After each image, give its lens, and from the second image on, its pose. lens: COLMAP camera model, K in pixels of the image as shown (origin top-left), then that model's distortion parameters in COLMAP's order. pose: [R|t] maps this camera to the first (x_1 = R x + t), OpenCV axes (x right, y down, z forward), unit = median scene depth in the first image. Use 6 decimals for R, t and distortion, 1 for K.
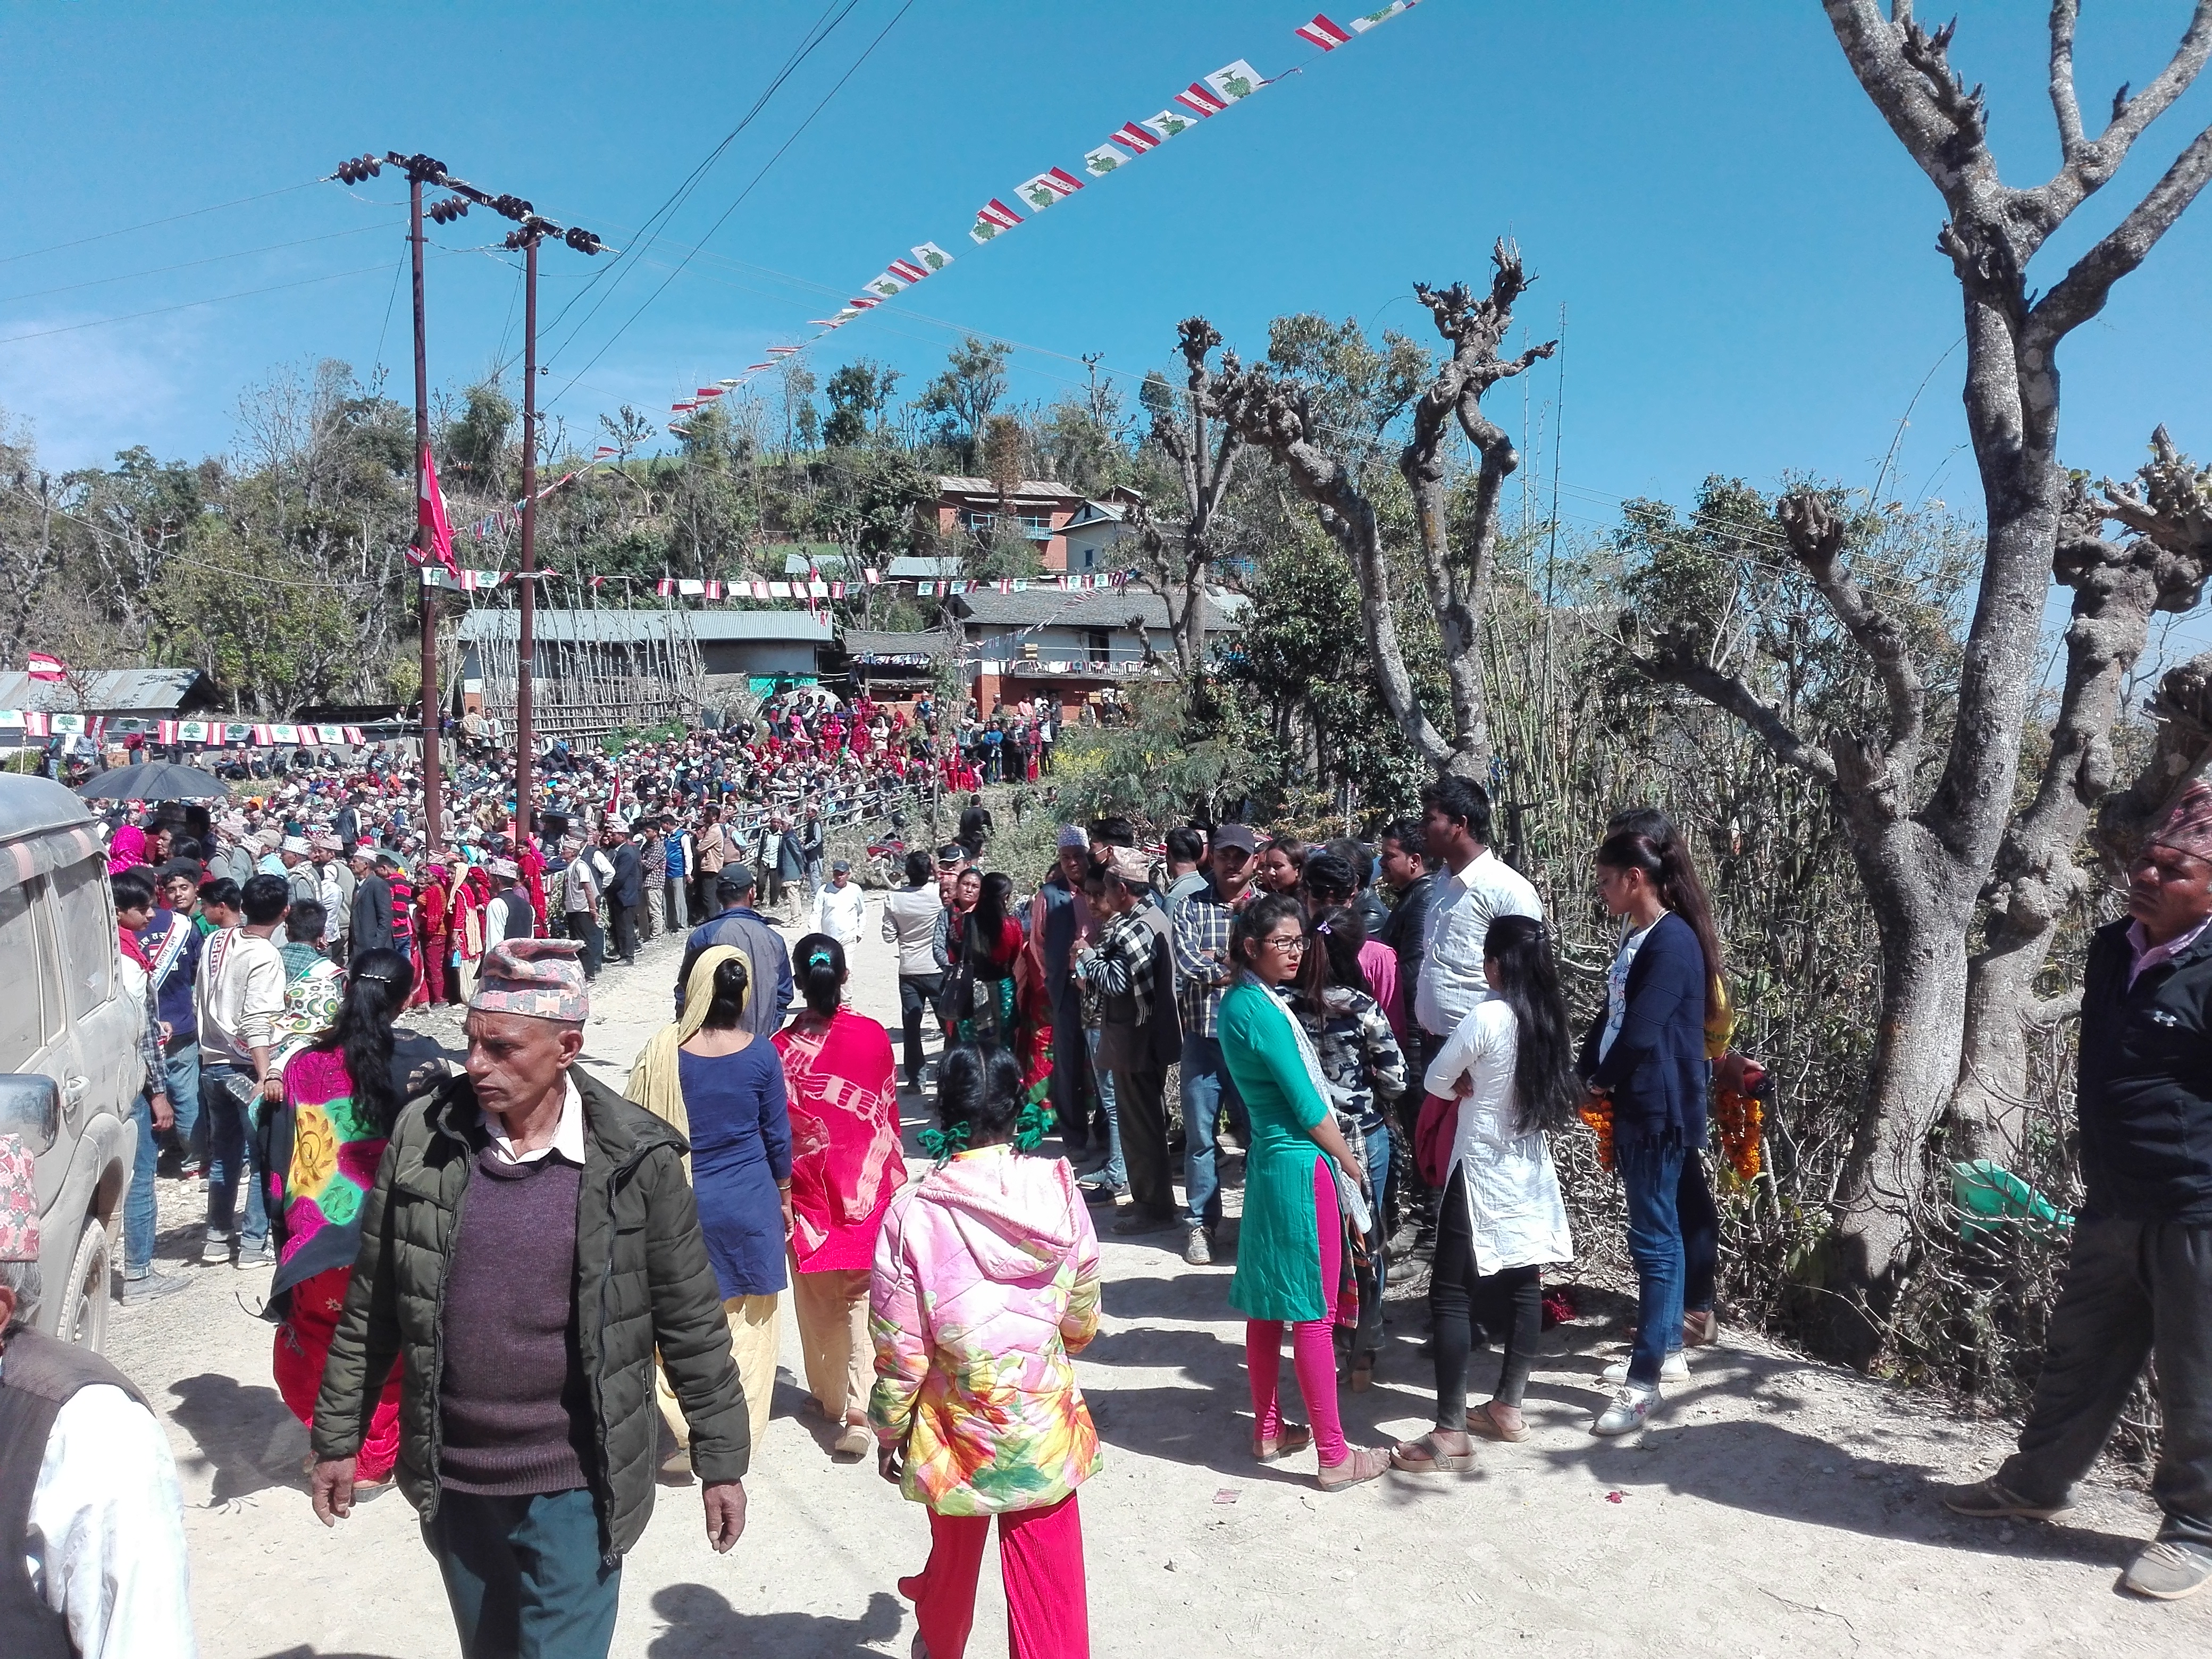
lens RADIAL K [[1724.4, 0, 1116.9], [0, 1724.4, 828.3], [0, 0, 1]] dist [0.128186, -0.244847]
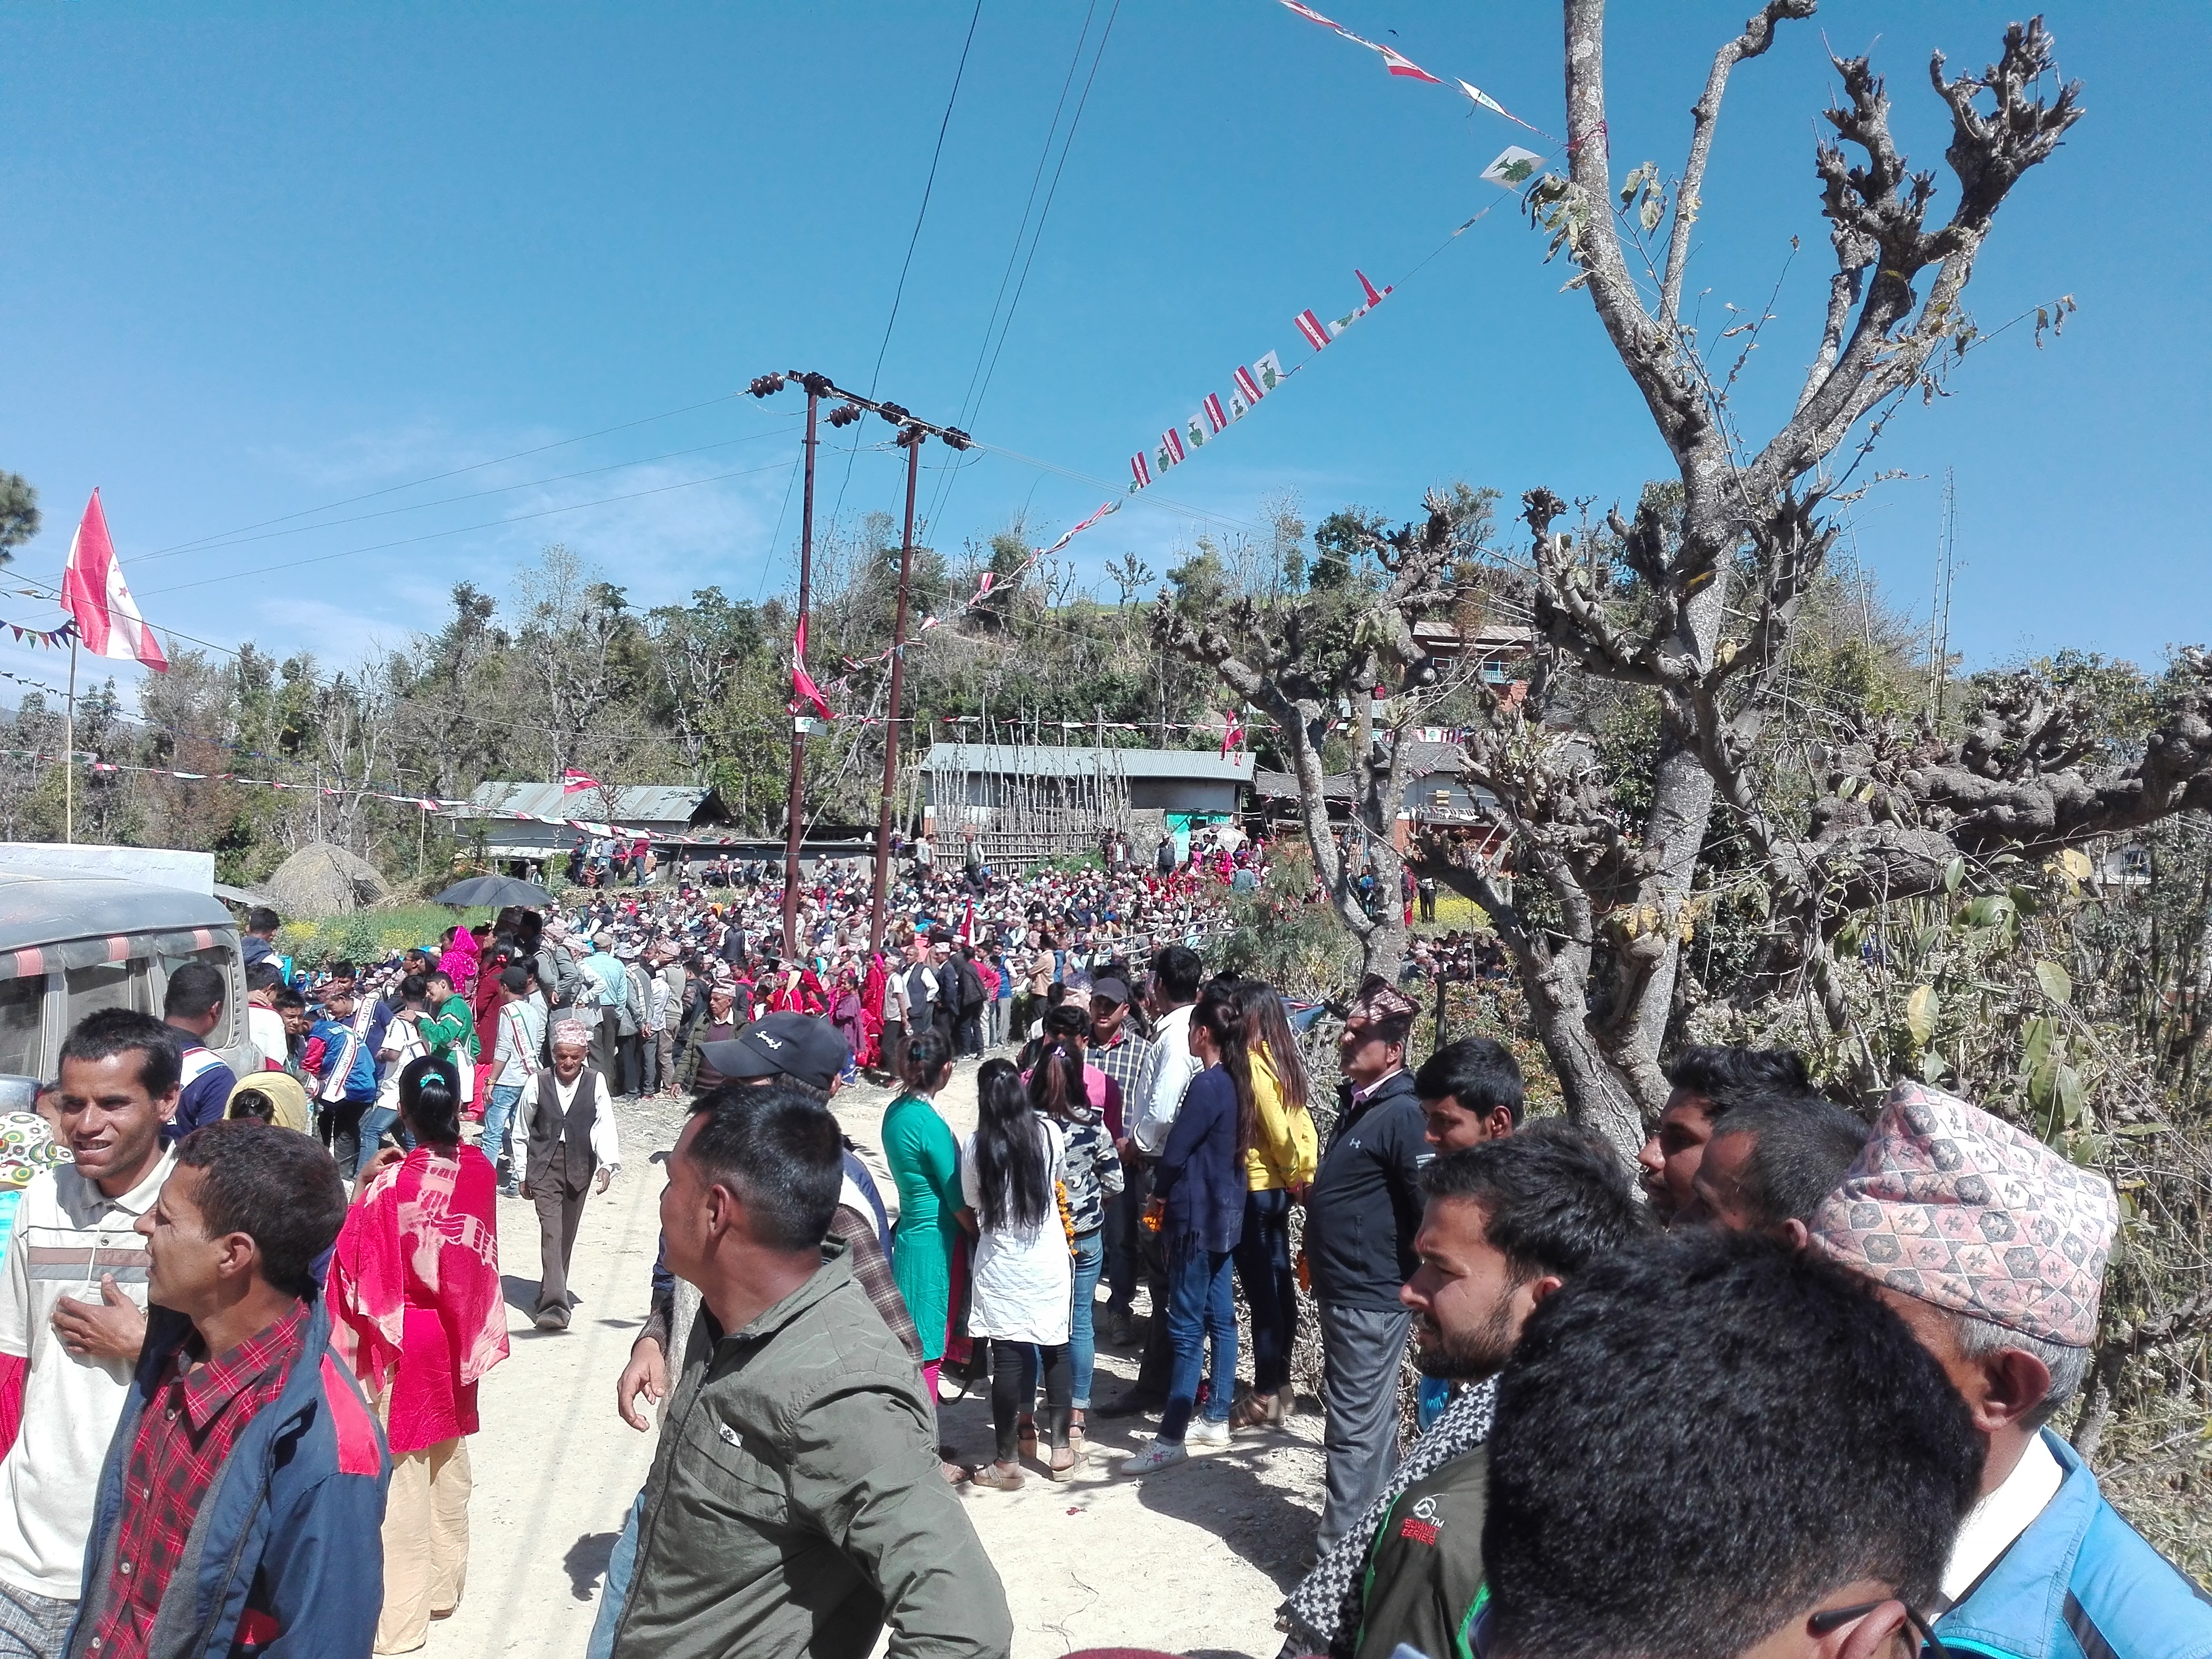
lens RADIAL K [[1748.9, 0, 1160.6], [0, 1748.9, 829.4], [0, 0, 1]] dist [0.144941, -0.311152]
pose [[0.963678, 0.042522, -0.263661, 0.066557], [-0.062734, 0.995662, -0.068715, -0.003529], [0.259595, 0.082759, 0.962165, -0.028642]]
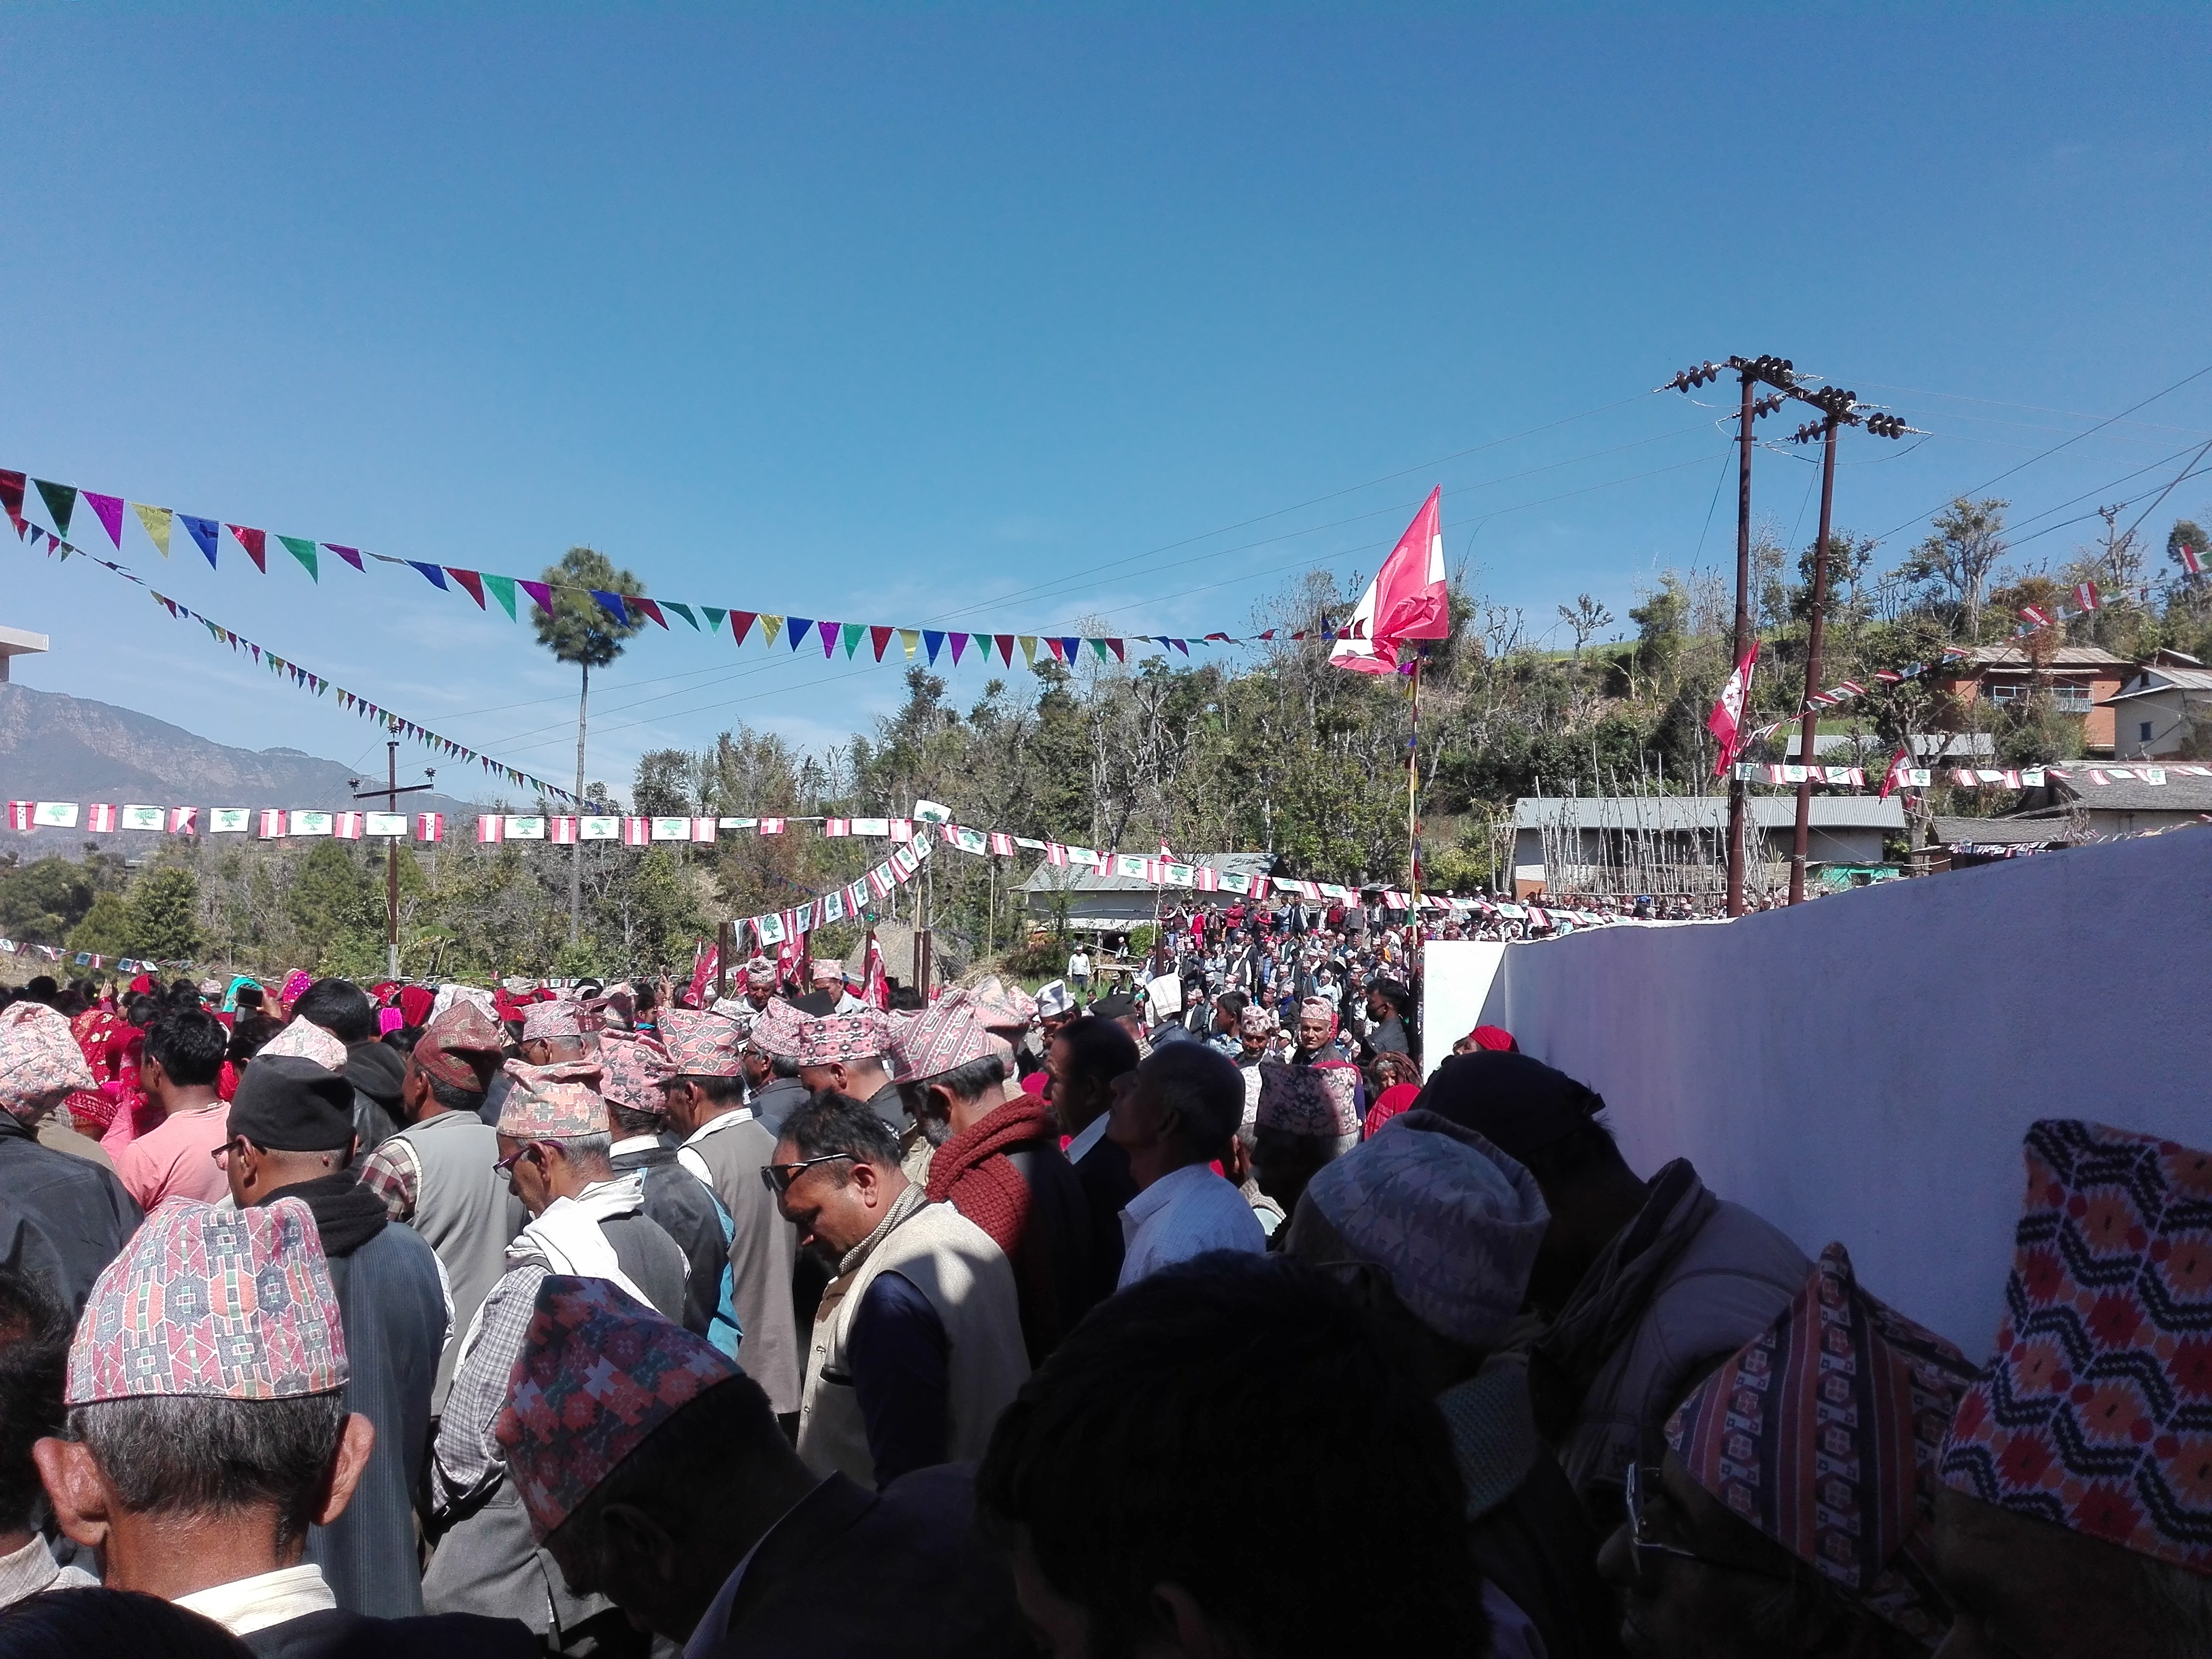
lens RADIAL K [[1748.9, 0, 1160.6], [0, 1748.9, 829.4], [0, 0, 1]] dist [0.144941, -0.311152]
pose [[0.894535, 0.004594, -0.446974, -0.104807], [-0.050760, 0.994523, -0.091364, -0.001996], [0.444106, 0.104417, 0.889869, -0.011819]]
